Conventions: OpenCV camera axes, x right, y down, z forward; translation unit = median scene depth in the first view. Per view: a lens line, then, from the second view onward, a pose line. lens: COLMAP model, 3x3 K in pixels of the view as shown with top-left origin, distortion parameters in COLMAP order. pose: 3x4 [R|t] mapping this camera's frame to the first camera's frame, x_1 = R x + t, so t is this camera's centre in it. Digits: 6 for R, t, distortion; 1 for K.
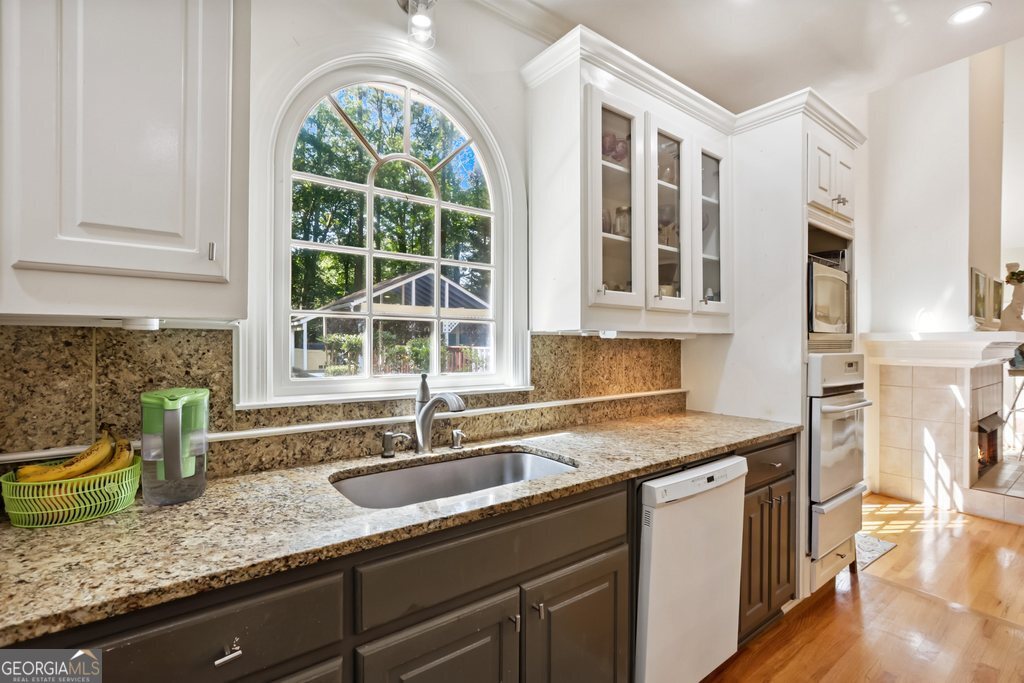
lens RADIAL K [[469.9, 0, 511.4], [0, 469.9, 339.0], [0, 0, 1]] dist [-0.032929, 0.006622]
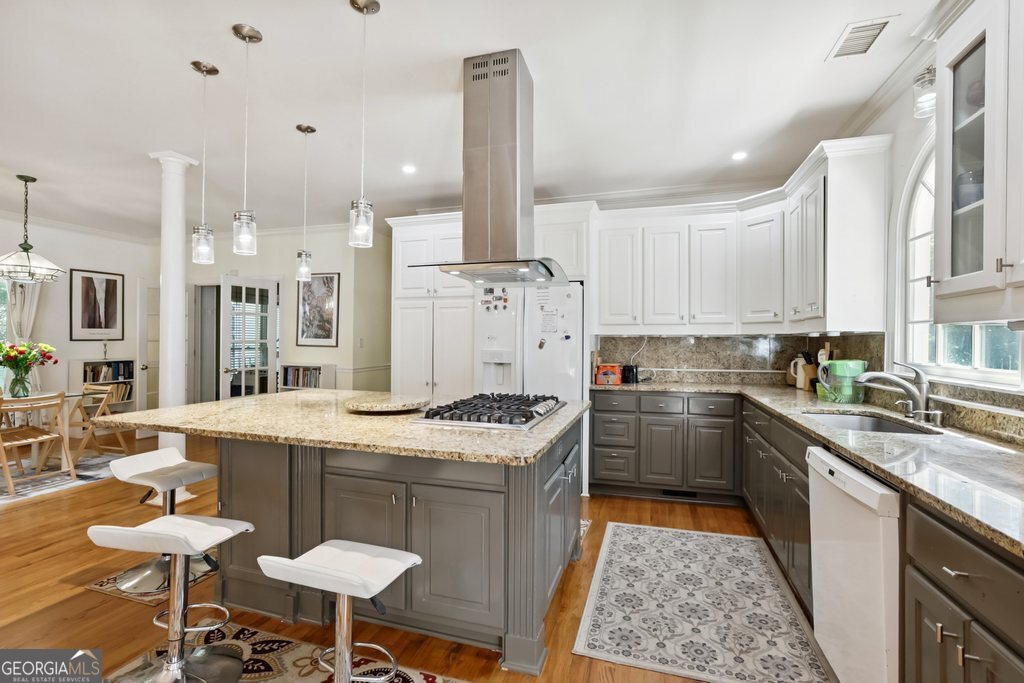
lens RADIAL K [[469.9, 0, 505.0], [0, 469.9, 340.3], [0, 0, 1]] dist [-0.032929, 0.006622]
pose [[-0.816770, -0.011675, -0.576845, 1.515043], [-0.005982, 0.999913, -0.011767, 0.030038], [0.576932, -0.006161, -0.816769, 1.350588]]
